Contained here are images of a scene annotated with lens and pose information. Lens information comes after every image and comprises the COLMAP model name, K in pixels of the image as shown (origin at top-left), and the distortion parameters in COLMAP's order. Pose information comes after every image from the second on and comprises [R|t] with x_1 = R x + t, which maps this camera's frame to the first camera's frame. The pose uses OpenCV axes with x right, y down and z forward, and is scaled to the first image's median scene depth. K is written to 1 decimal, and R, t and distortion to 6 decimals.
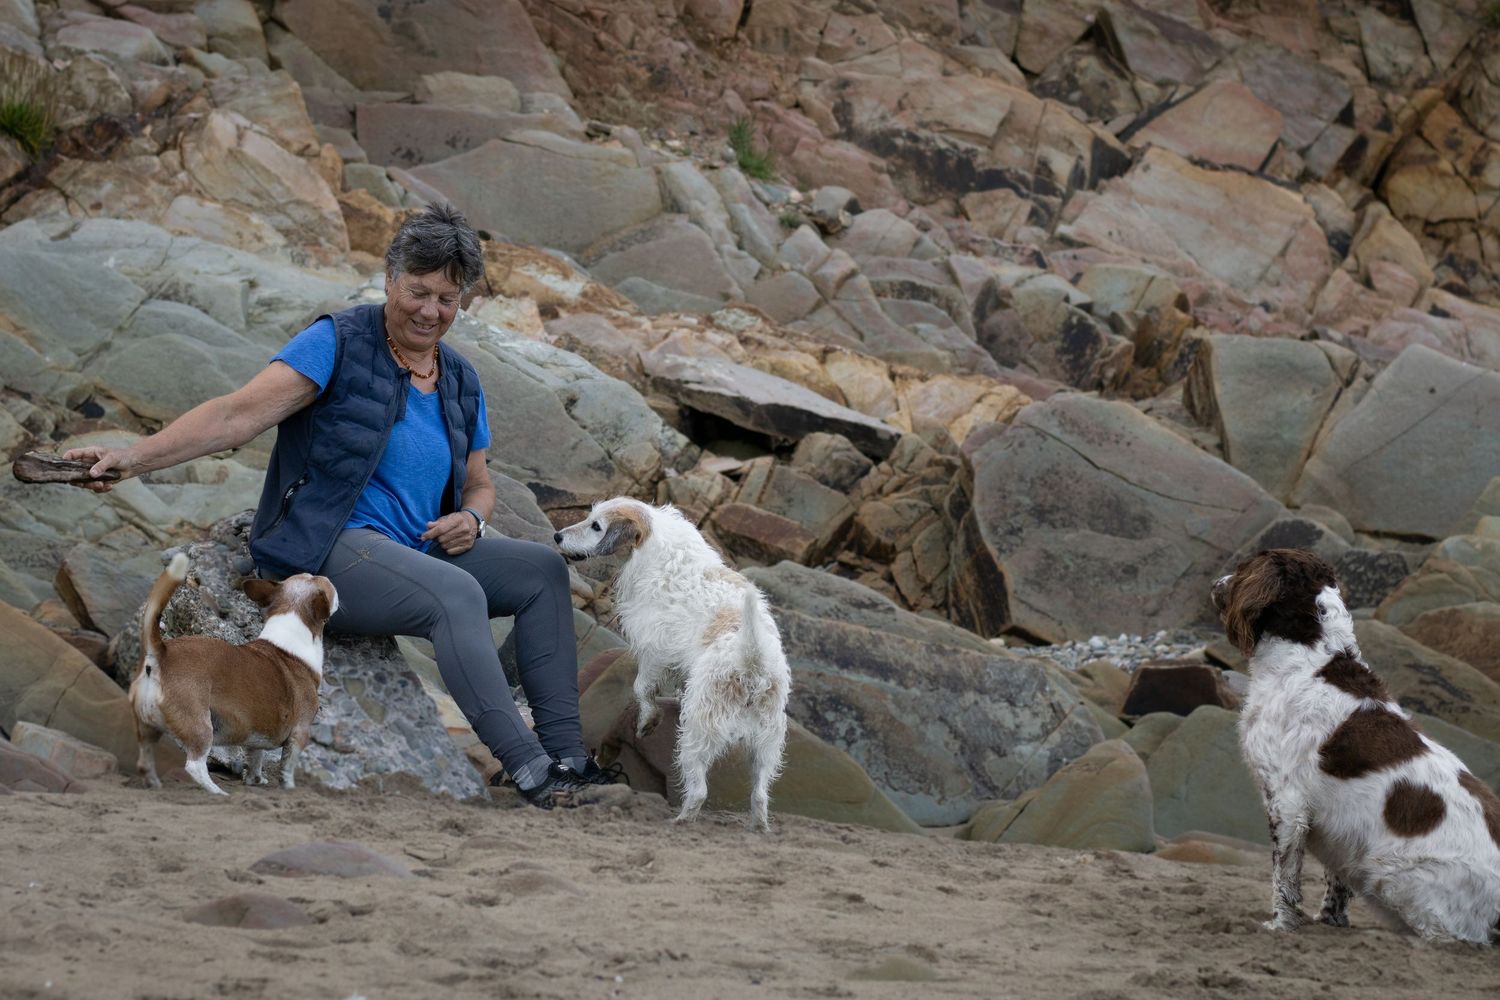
lens RADIAL K [[3544.8, 0, 750.0], [0, 3544.8, 500.0], [0, 0, 1]] dist [-0.201681, 0.117270]
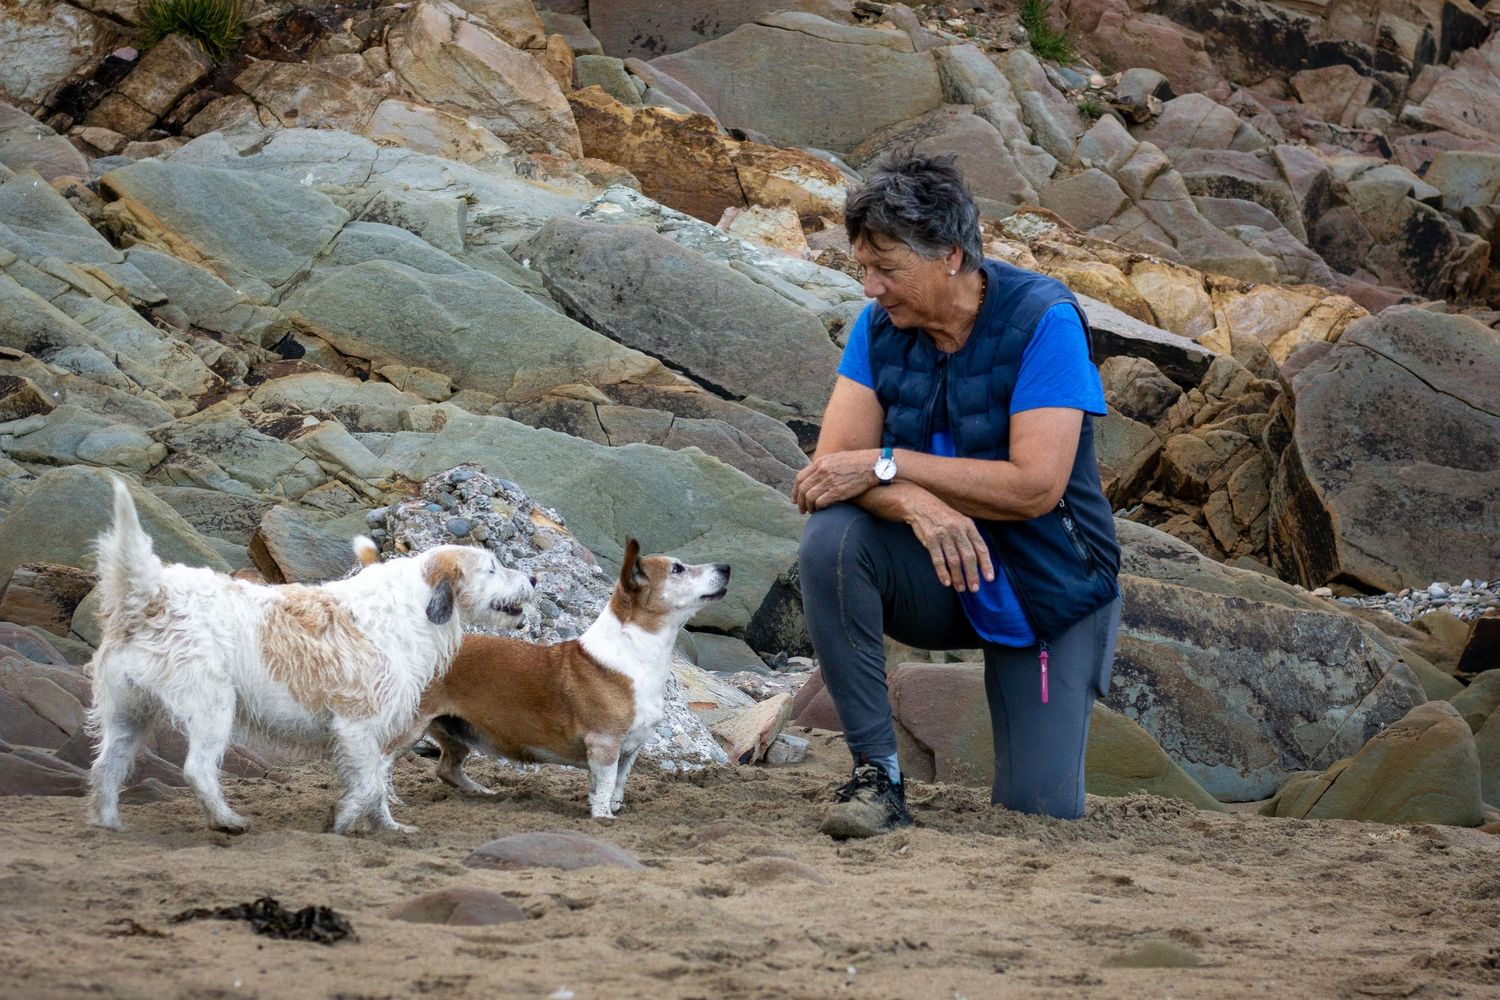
lens RADIAL K [[3544.8, 0, 750.0], [0, 3544.8, 500.0], [0, 0, 1]] dist [-0.201681, 0.117270]
pose [[0.998674, -0.021825, -0.046633, -0.032128], [0.022167, 0.999731, 0.006823, 0.008550], [0.046472, -0.007848, 0.998889, 0.125057]]
